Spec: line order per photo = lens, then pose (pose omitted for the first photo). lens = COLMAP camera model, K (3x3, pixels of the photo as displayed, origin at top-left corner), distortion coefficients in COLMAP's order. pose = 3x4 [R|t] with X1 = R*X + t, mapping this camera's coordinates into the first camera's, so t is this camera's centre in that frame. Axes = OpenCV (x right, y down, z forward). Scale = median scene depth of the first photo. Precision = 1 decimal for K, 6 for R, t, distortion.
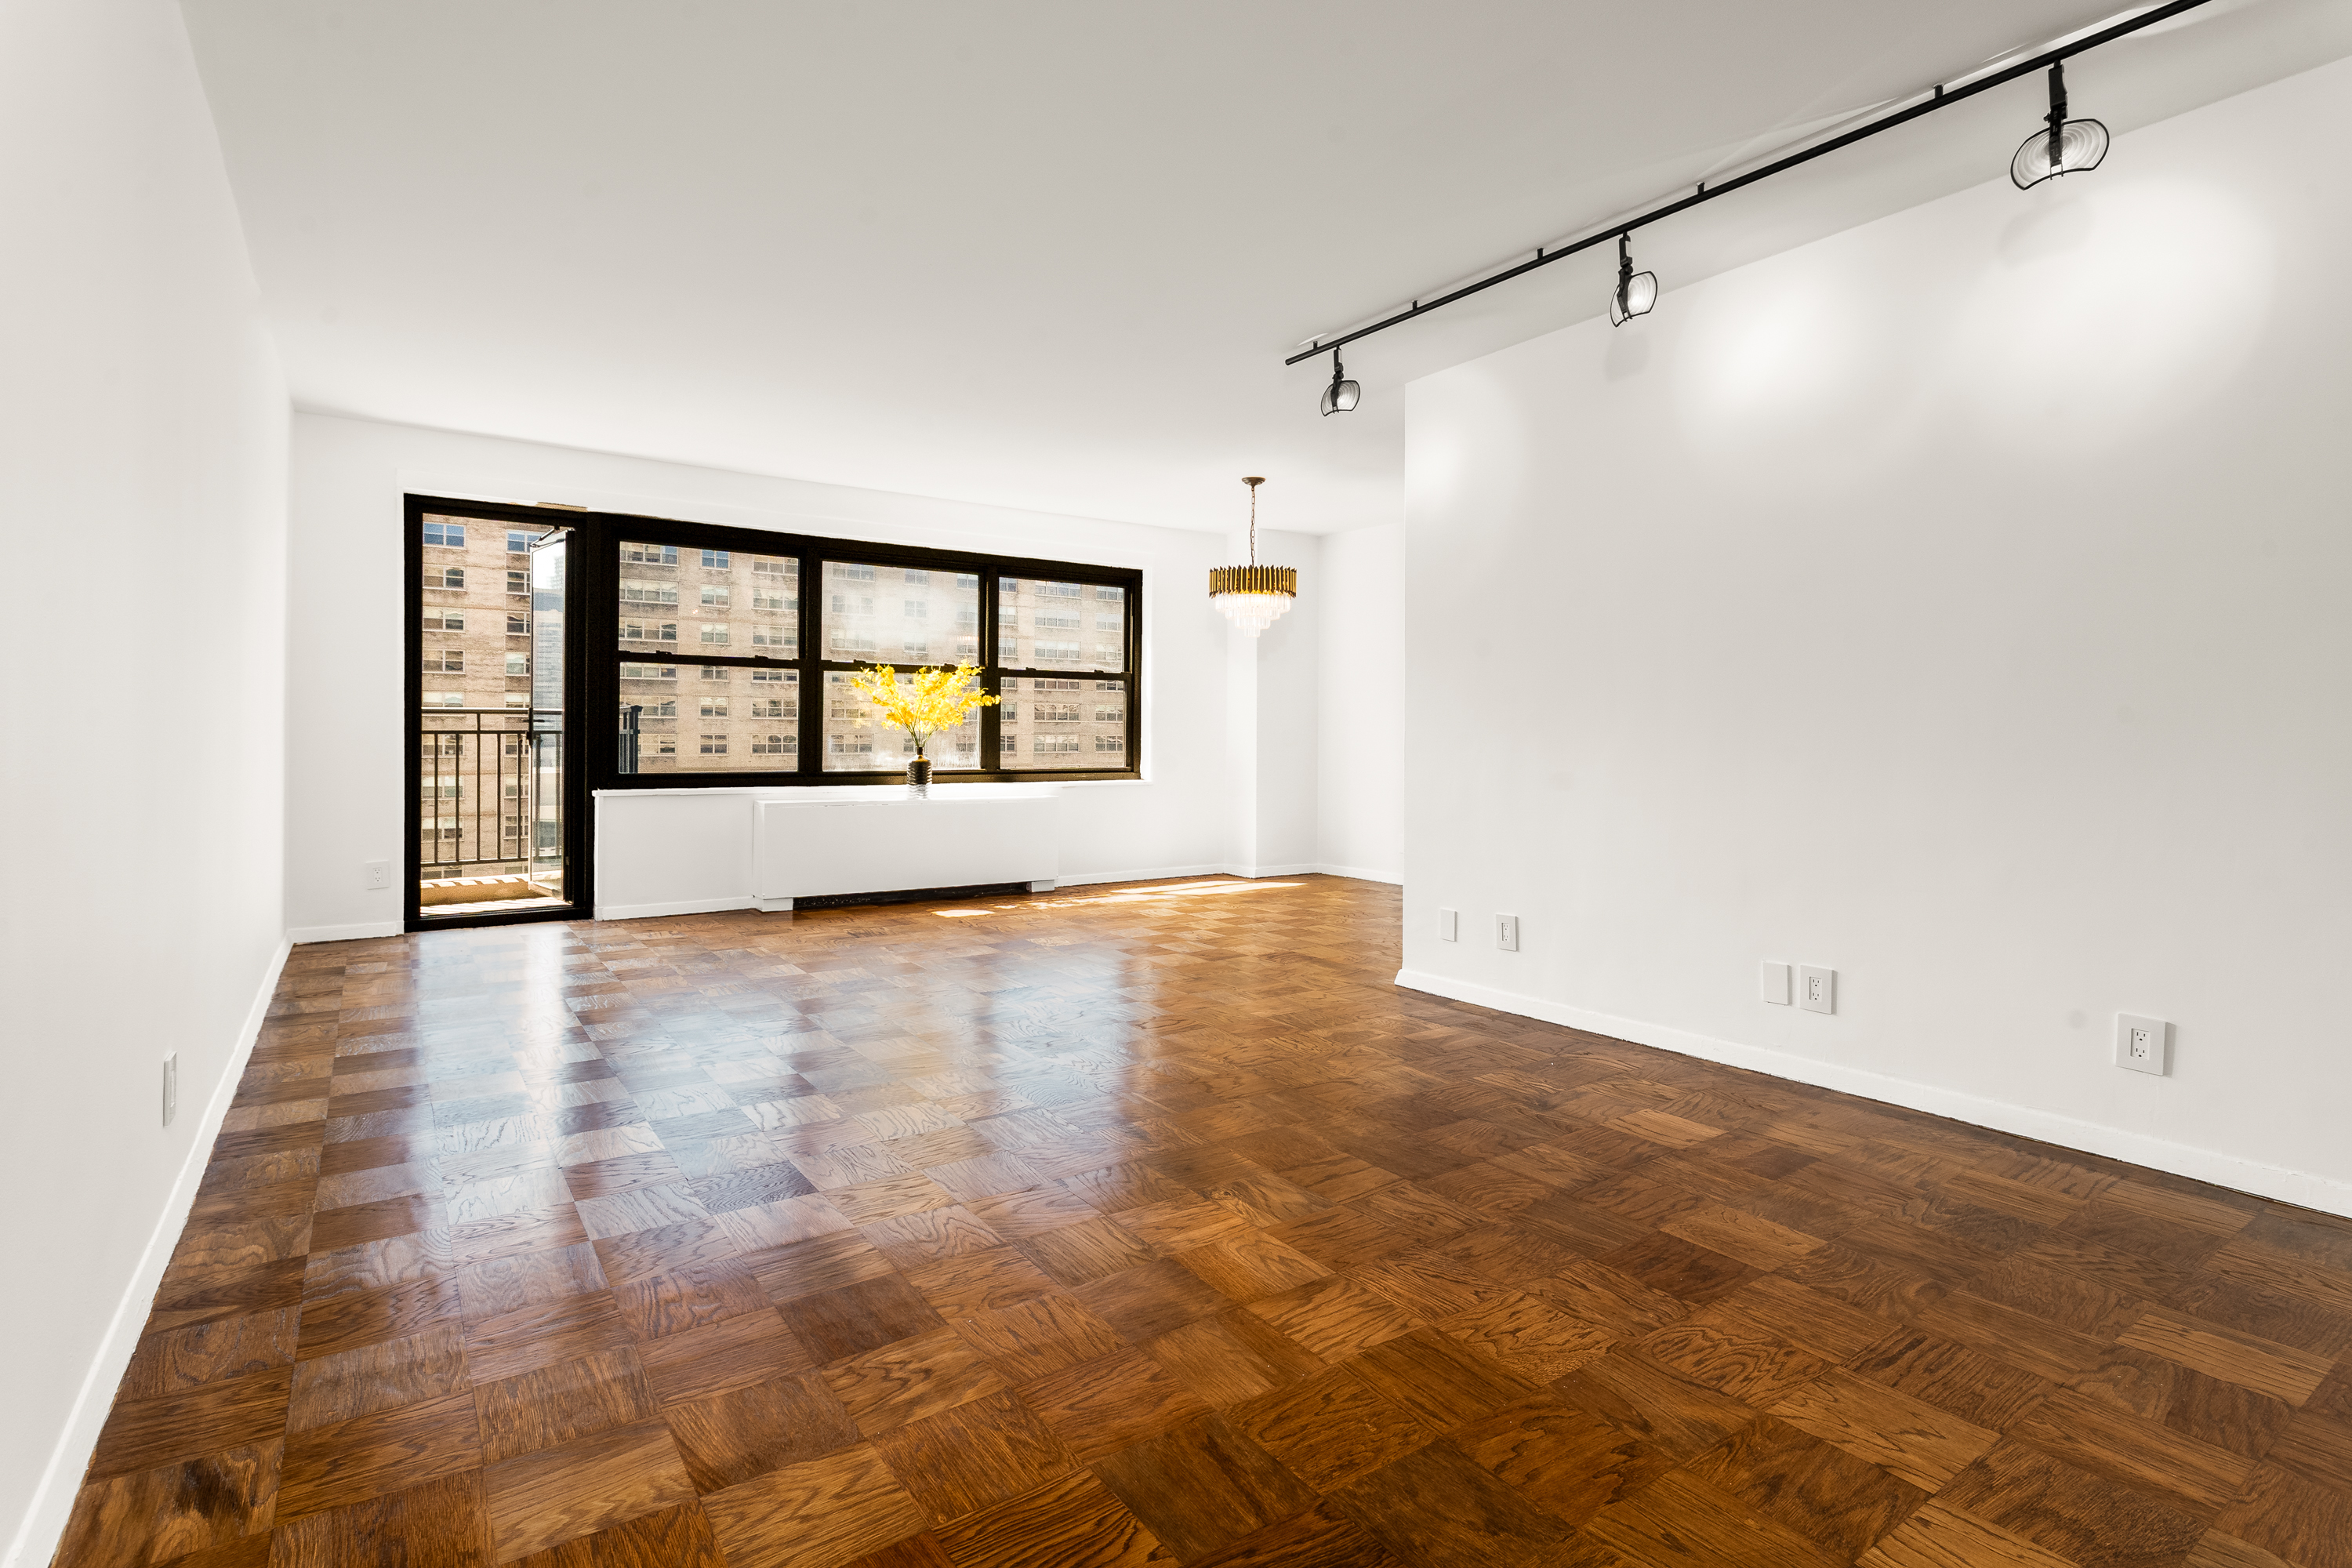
lens RADIAL K [[1132.8, 0, 1171.5], [0, 1132.8, 764.5], [0, 0, 1]] dist [-0.004910, 0.000994]
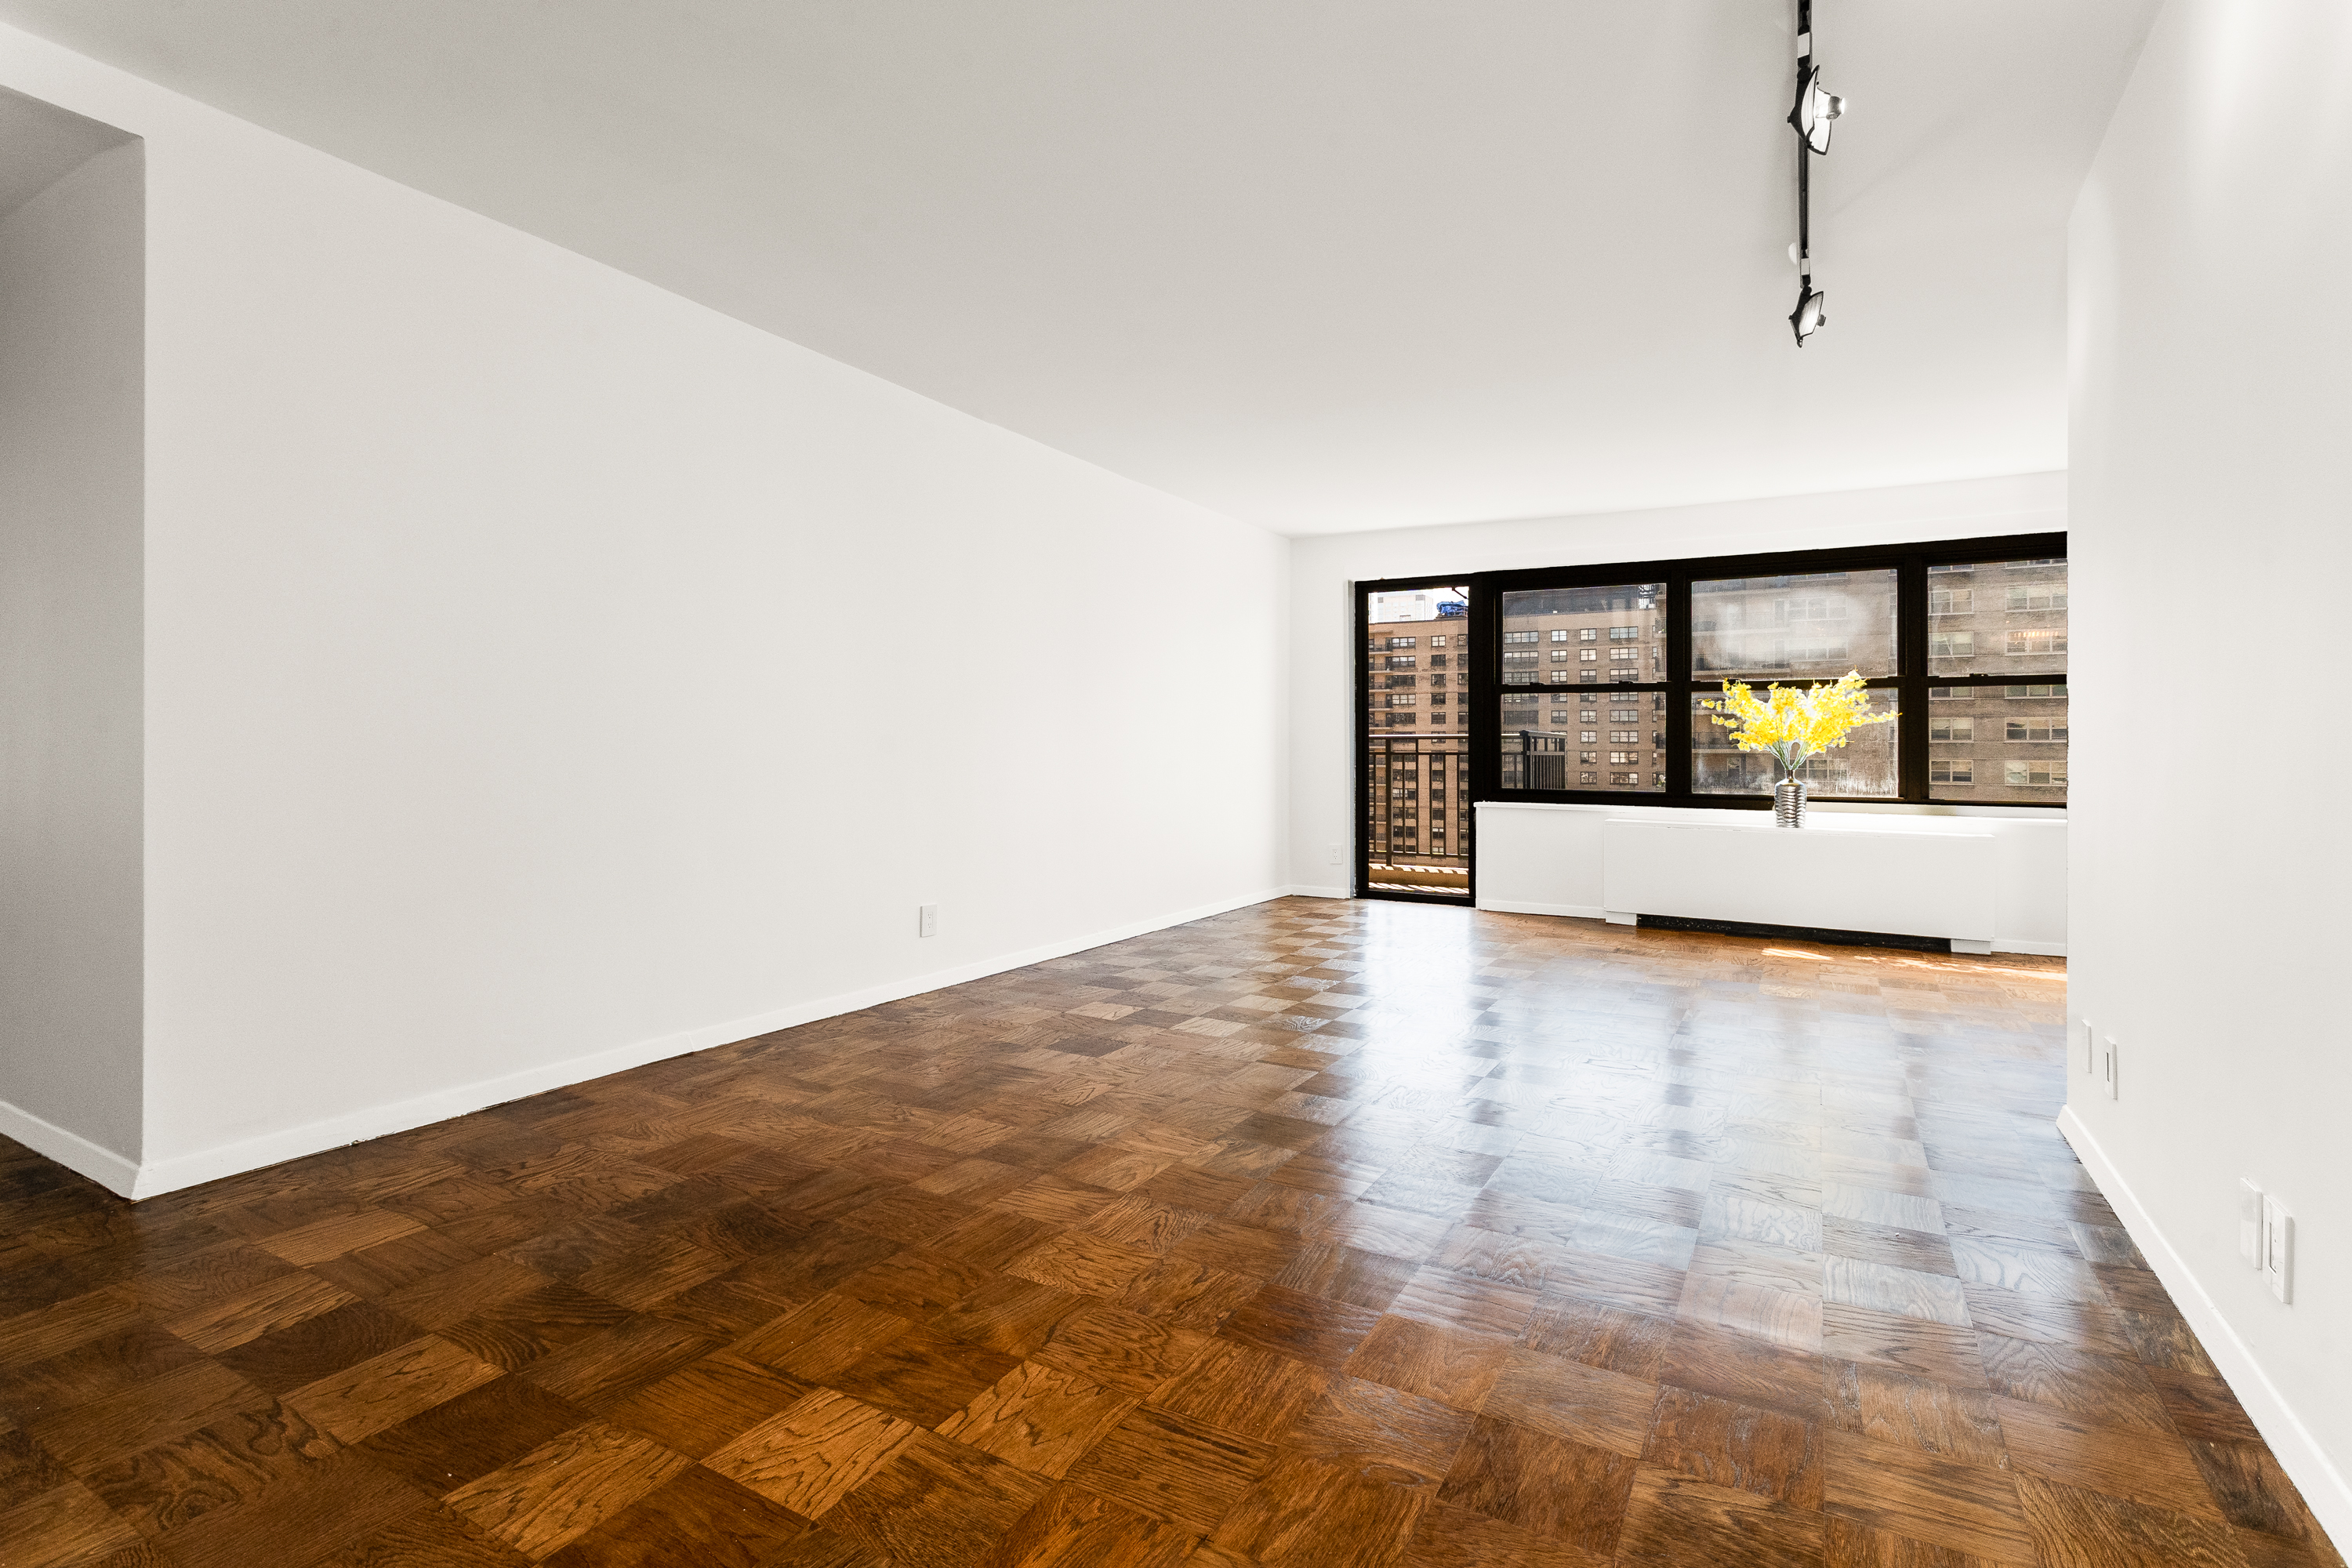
lens RADIAL K [[1132.8, 0, 1174.5], [0, 1132.8, 790.7], [0, 0, 1]] dist [-0.004910, 0.000994]
pose [[0.434294, 0.027139, -0.900362, 0.487785], [-0.027516, 0.999479, 0.016854, -0.000478], [0.900351, 0.017455, 0.434814, 0.201044]]
